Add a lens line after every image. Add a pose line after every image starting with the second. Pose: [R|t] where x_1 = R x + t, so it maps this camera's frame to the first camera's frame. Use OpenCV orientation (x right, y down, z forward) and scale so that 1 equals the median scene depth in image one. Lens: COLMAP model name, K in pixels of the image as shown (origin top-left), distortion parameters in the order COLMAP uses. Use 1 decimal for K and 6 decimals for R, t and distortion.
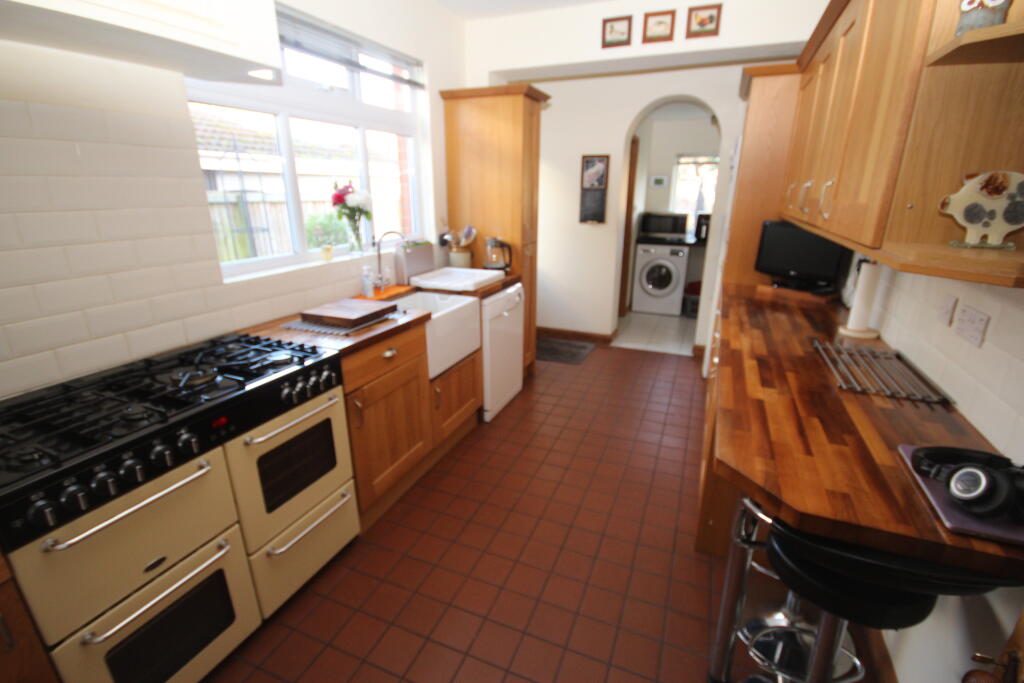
lens RADIAL K [[469.7, 0, 510.5], [0, 469.7, 345.8], [0, 0, 1]] dist [0.000712, -0.000051]
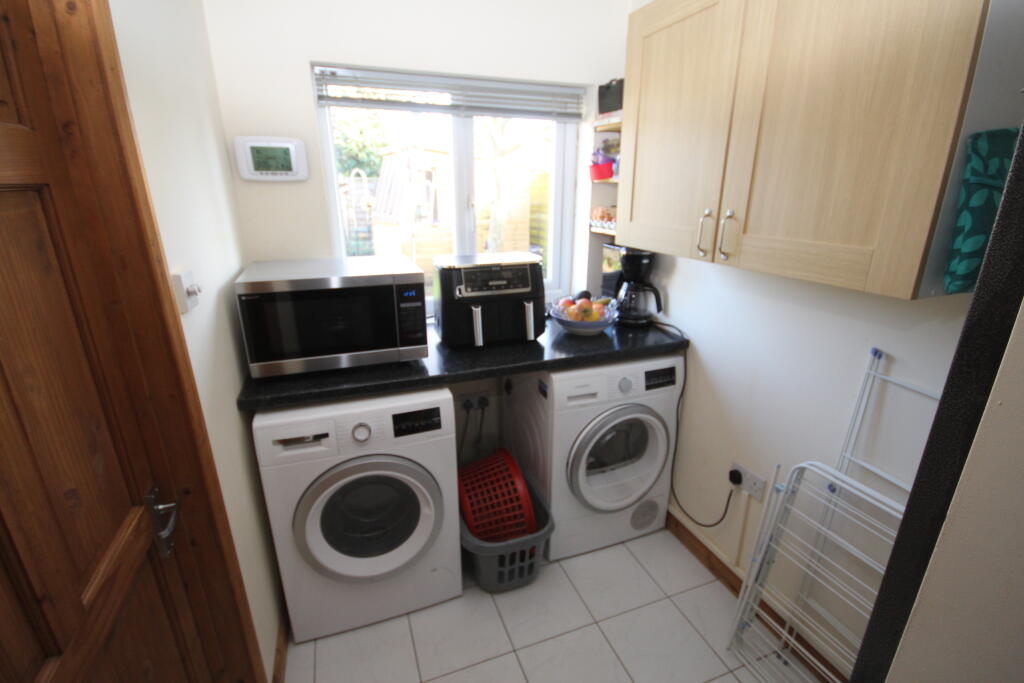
lens RADIAL K [[469.7, 0, 510.5], [0, 469.7, 345.8], [0, 0, 1]] dist [0.000712, -0.000051]
pose [[0.716500, -0.220387, 0.661859, 0.217721], [0.222999, 0.971361, 0.082037, -0.243755], [-0.660983, 0.088814, 0.745126, 0.740991]]
